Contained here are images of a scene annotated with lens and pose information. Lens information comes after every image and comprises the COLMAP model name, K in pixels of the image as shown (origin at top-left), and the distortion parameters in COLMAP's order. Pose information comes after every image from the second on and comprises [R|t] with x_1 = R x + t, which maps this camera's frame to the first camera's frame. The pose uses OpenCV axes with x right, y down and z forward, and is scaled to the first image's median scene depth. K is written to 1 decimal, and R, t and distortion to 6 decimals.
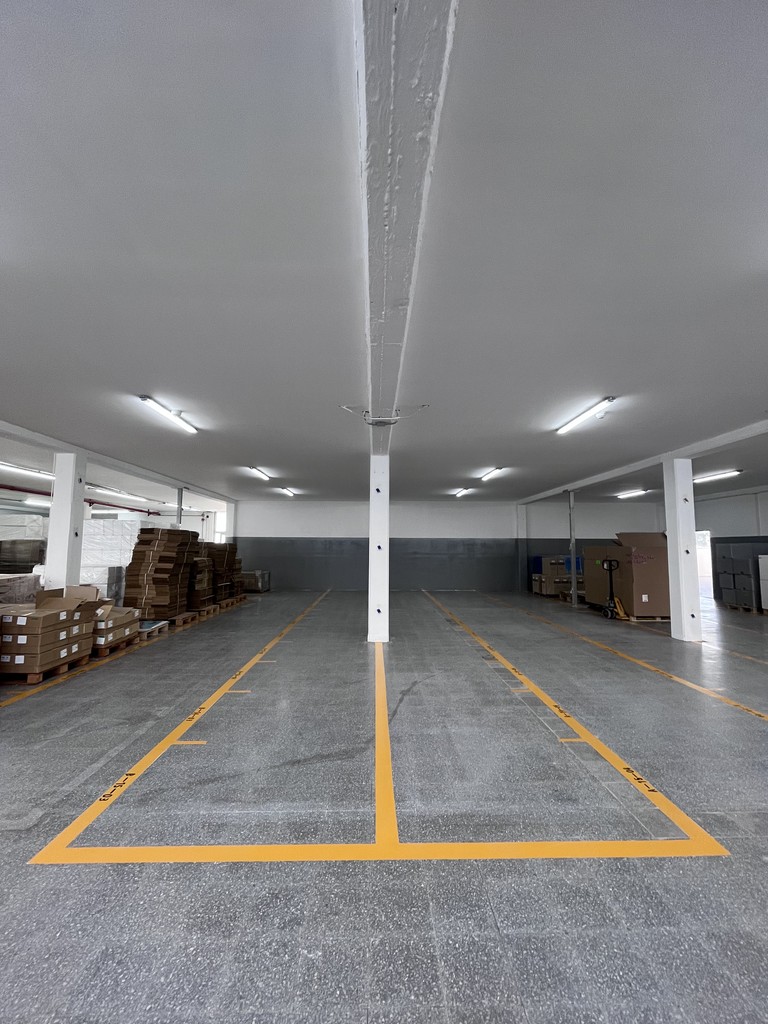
lens RADIAL K [[412.4, 0, 385.1], [0, 412.4, 510.3], [0, 0, 1]] dist [-0.006129, 0.001586]
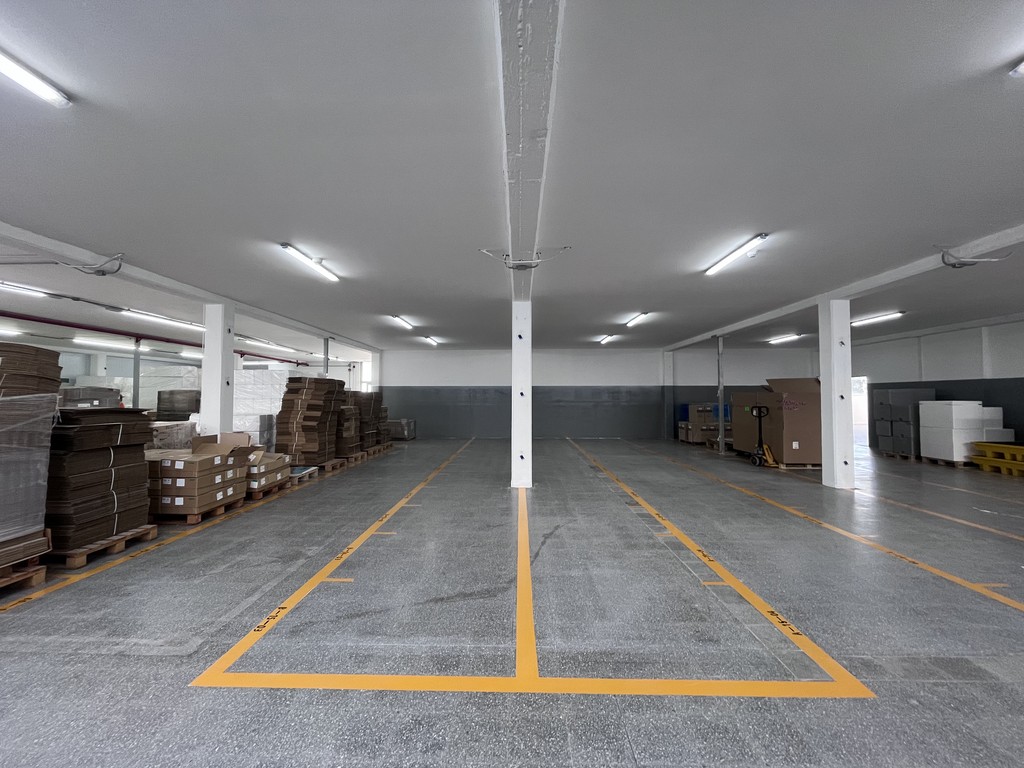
lens RADIAL K [[412.4, 0, 509.9], [0, 412.4, 381.8], [0, 0, 1]] dist [-0.006129, 0.001586]
pose [[0.998809, -0.007122, -0.048277, 0.009563], [0.009656, 0.998576, 0.052460, 0.013279], [0.047835, -0.052864, 0.997455, 0.009959]]
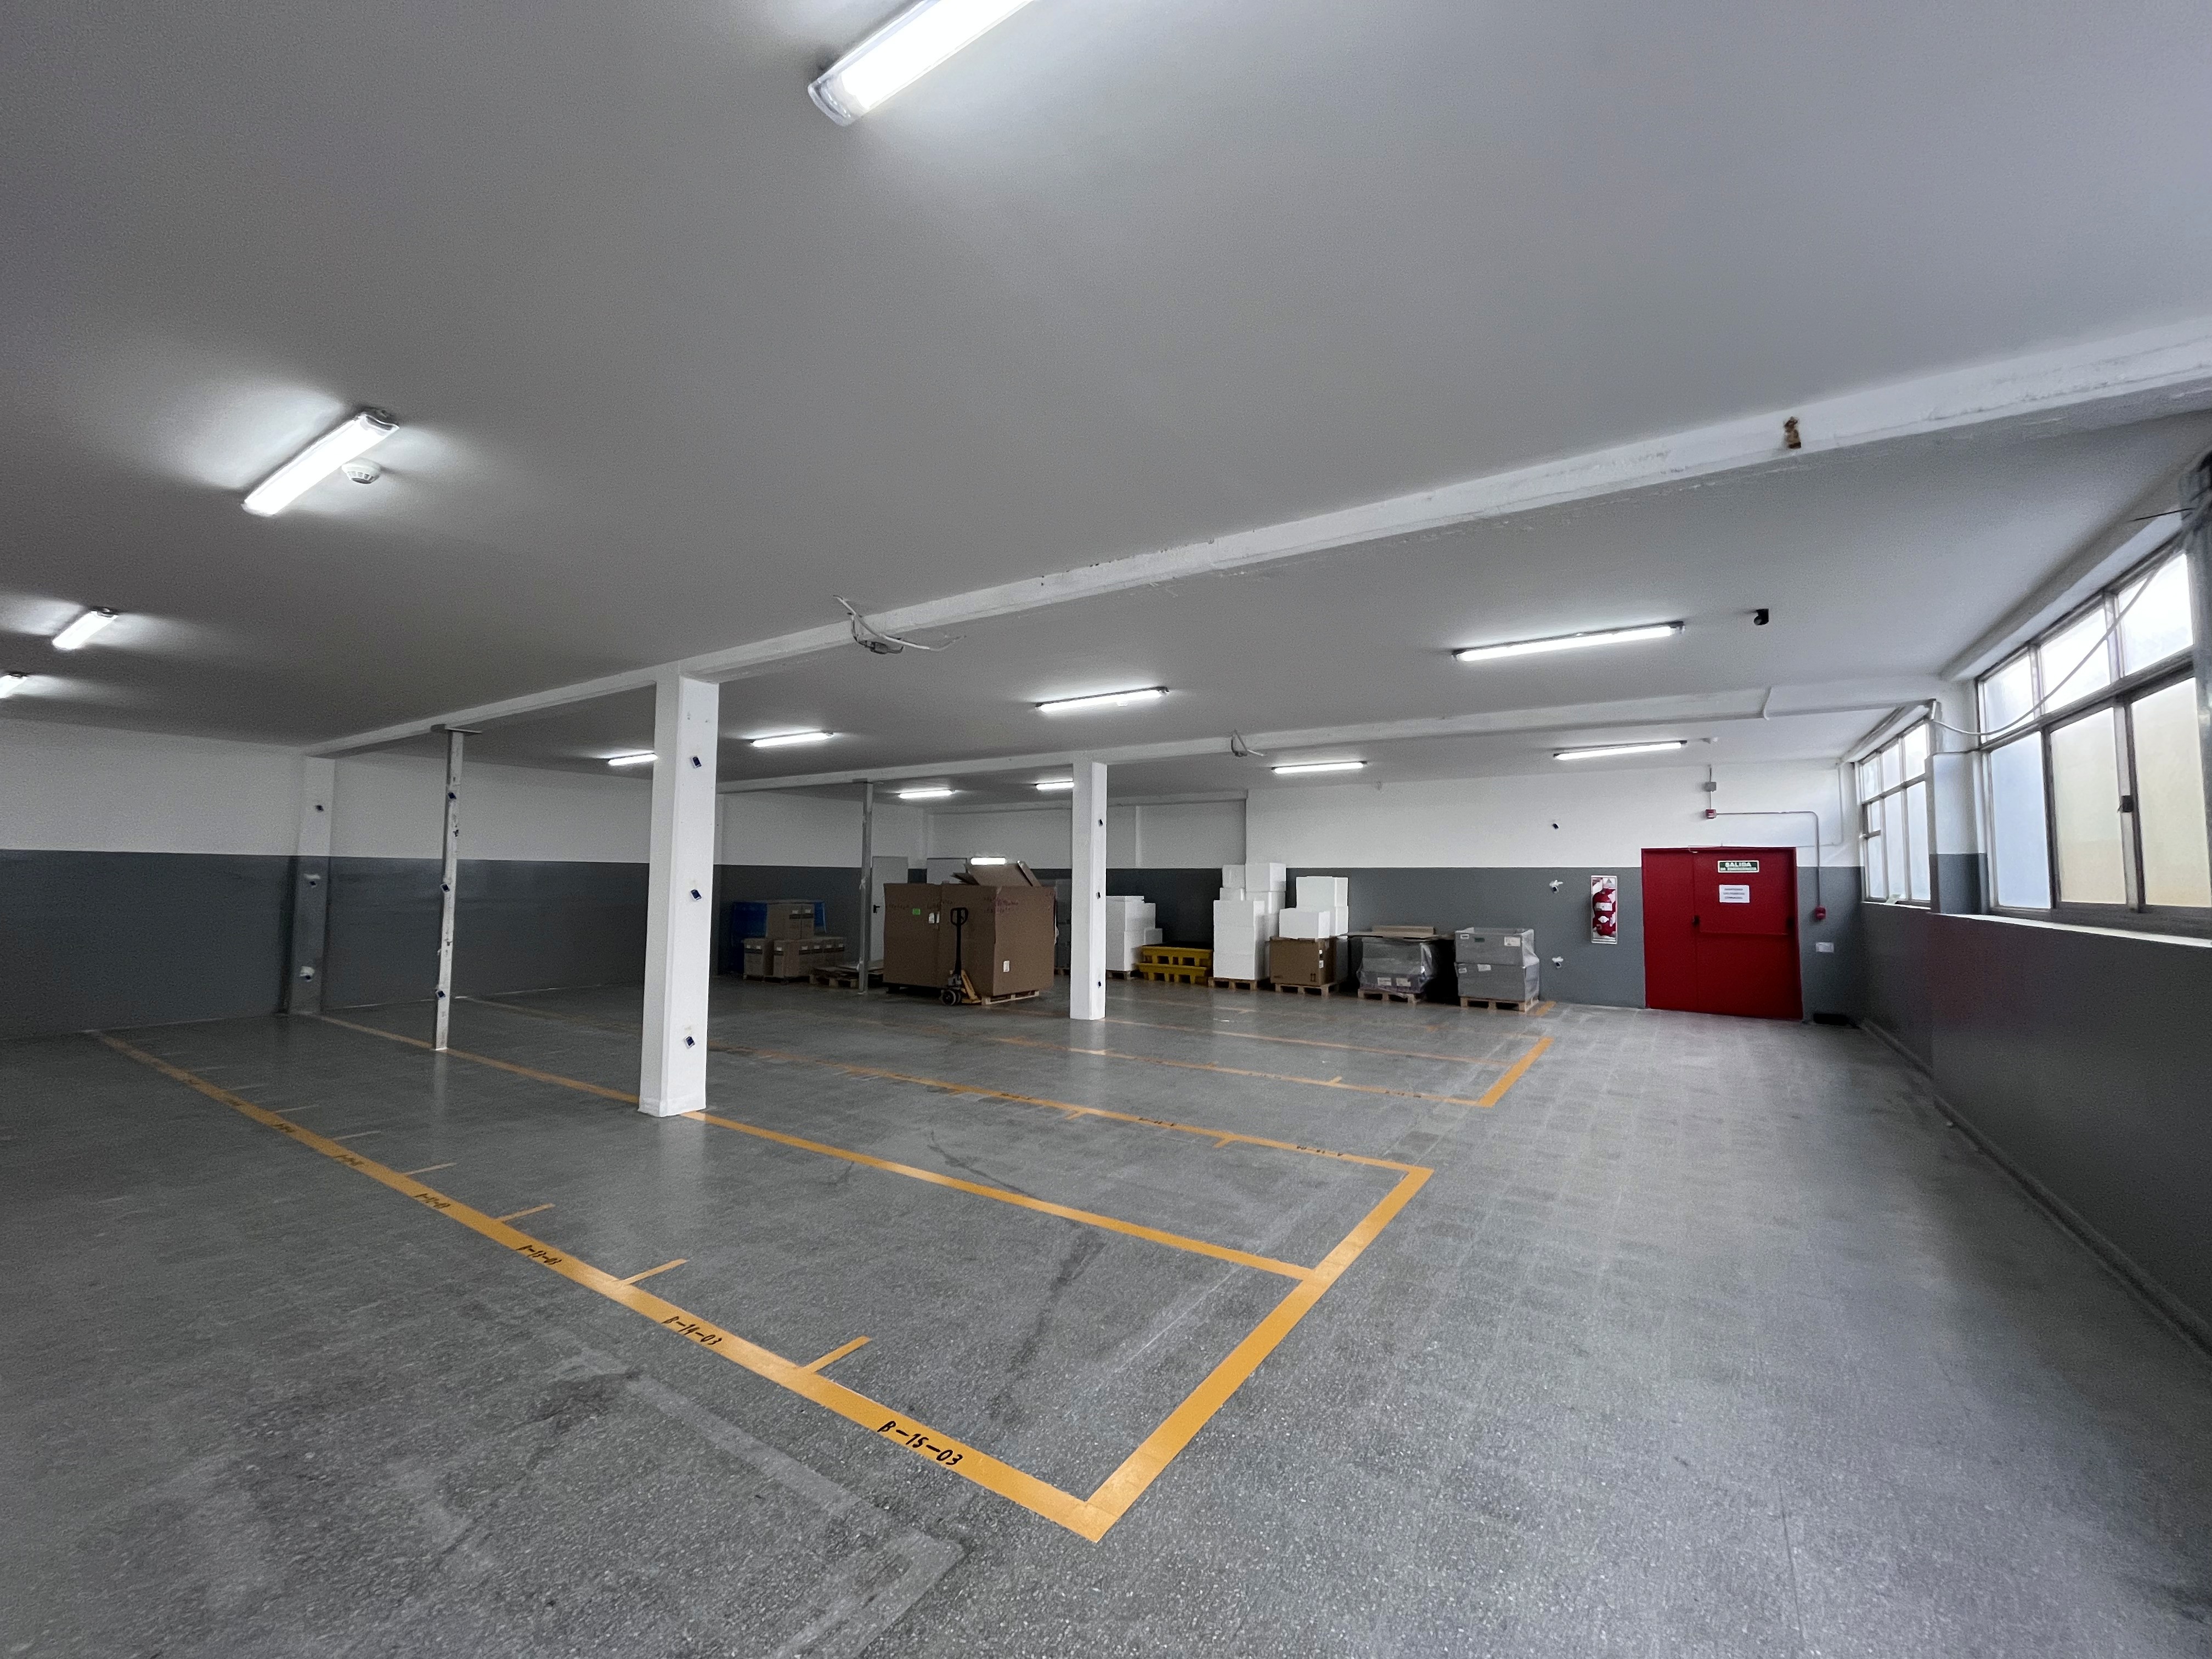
lens RADIAL K [[890.9, 0, 1104.2], [0, 890.9, 821.3], [0, 0, 1]] dist [-0.006129, 0.001586]
pose [[0.570393, 0.054071, 0.819590, -0.964120], [-0.077753, 0.996904, -0.011657, -0.015959], [-0.817684, -0.057077, 0.572831, 0.212232]]
